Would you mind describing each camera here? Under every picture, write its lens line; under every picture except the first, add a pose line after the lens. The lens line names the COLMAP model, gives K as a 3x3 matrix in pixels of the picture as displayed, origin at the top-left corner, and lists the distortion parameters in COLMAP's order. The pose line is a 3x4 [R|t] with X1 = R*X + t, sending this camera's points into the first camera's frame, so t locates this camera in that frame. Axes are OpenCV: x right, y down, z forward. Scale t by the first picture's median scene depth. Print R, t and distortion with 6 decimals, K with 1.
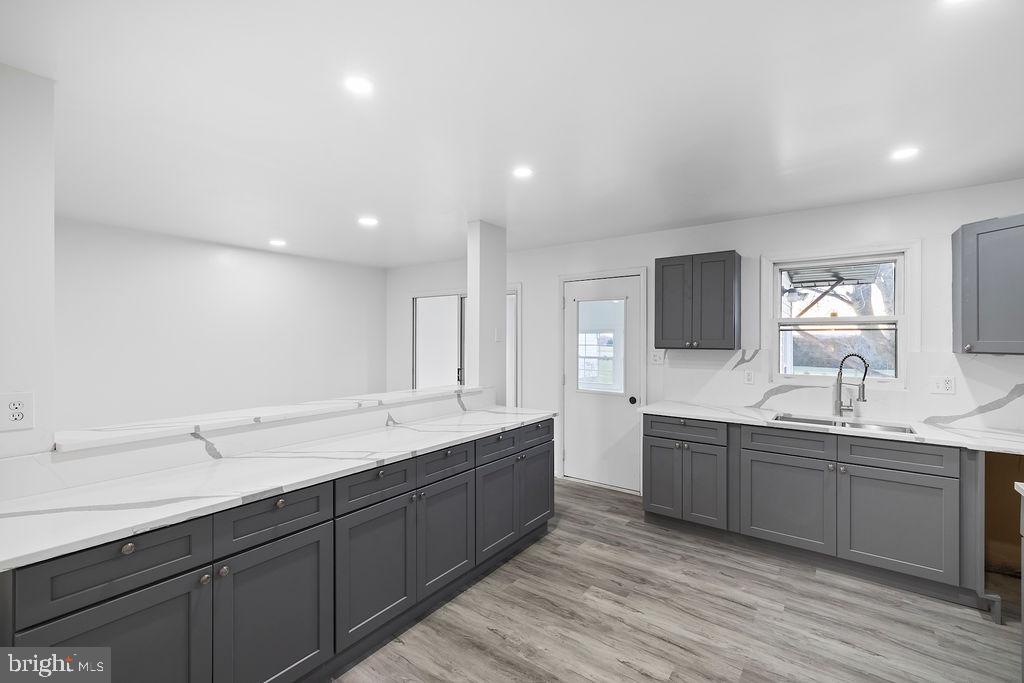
lens RADIAL K [[446.0, 0, 514.6], [0, 446.0, 337.3], [0, 0, 1]] dist [0.003140, 0.000686]
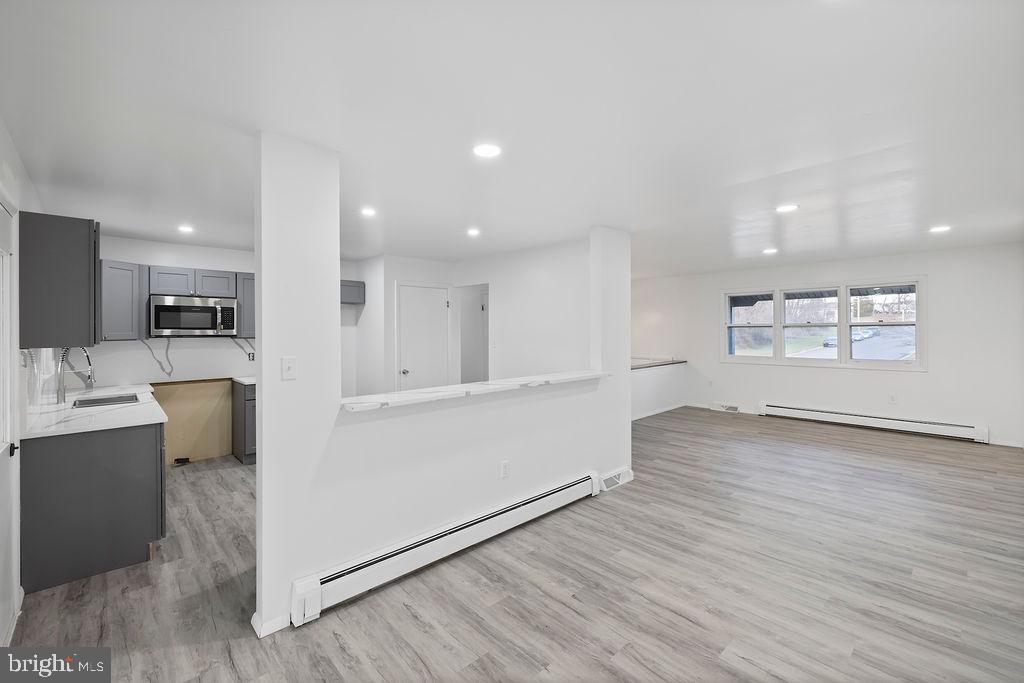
lens RADIAL K [[424.4, 0, 511.5], [0, 424.4, 331.5], [0, 0, 1]] dist [0.003948, -0.000659]
pose [[-0.984438, 0.003014, 0.175705, -0.616645], [0.003312, 0.999994, 0.001398, 0.006956], [-0.175699, 0.001958, -0.984442, 2.107316]]
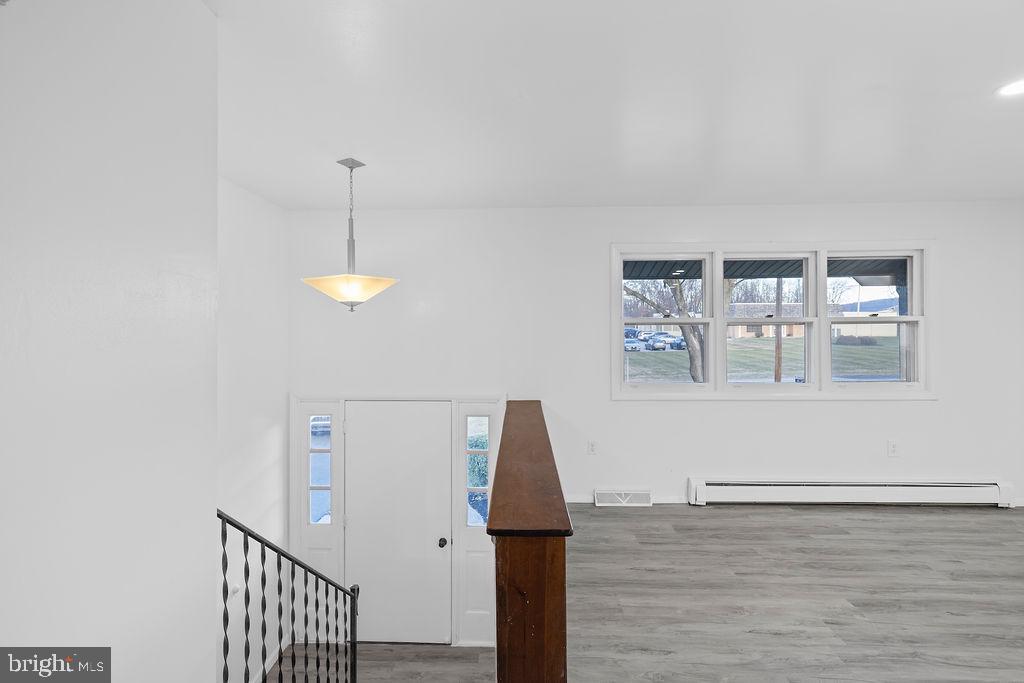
lens RADIAL K [[446.0, 0, 506.7], [0, 446.0, 336.6], [0, 0, 1]] dist [0.003140, 0.000686]
pose [[-0.819692, 0.011804, -0.572683, -0.434232], [0.002487, 0.999852, 0.017049, -0.001925], [0.572800, 0.012551, -0.819599, 0.023695]]
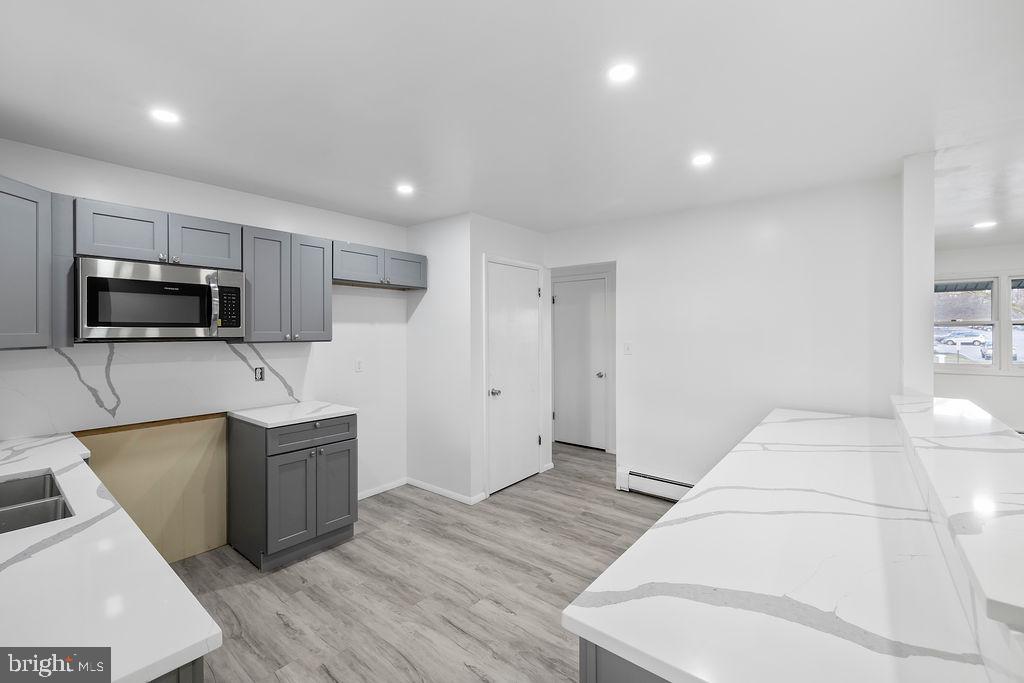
lens RADIAL K [[424.4, 0, 510.1], [0, 424.4, 333.0], [0, 0, 1]] dist [0.003948, -0.000659]
pose [[-0.998930, 0.003427, 0.046119, 0.144298], [0.003589, 0.999988, 0.003446, 0.008913], [-0.046107, 0.003608, -0.998930, 1.536165]]
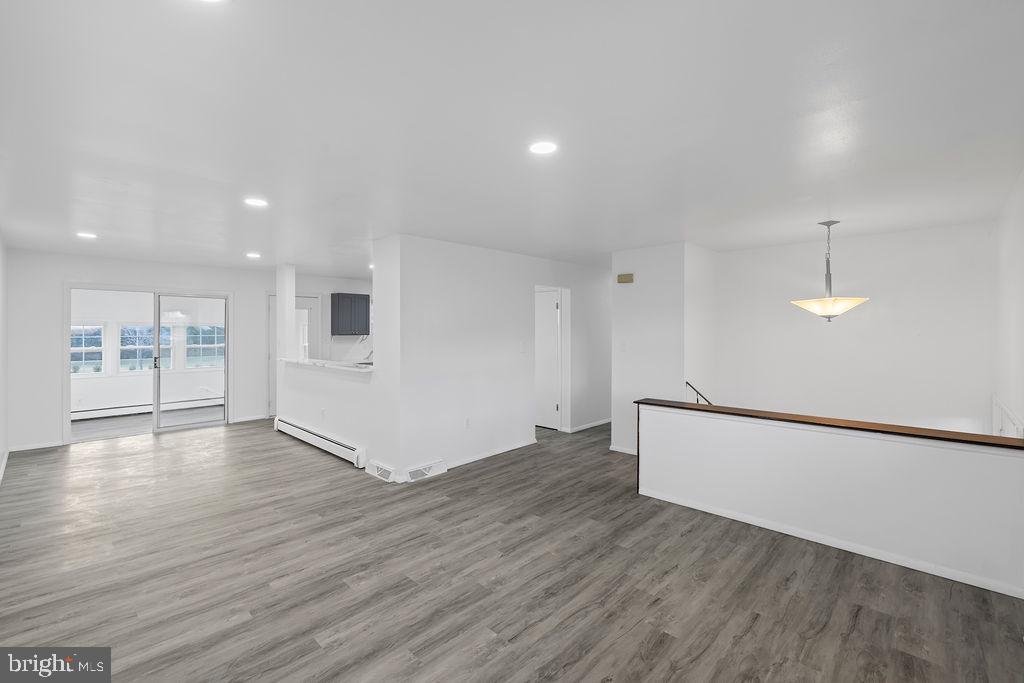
lens RADIAL K [[446.0, 0, 512.5], [0, 446.0, 341.9], [0, 0, 1]] dist [0.003140, 0.000686]
pose [[0.115582, -0.027253, 0.992924, -2.317834], [-0.005184, 0.999593, 0.028040, -0.009571], [-0.993284, -0.008388, 0.115393, -0.112000]]
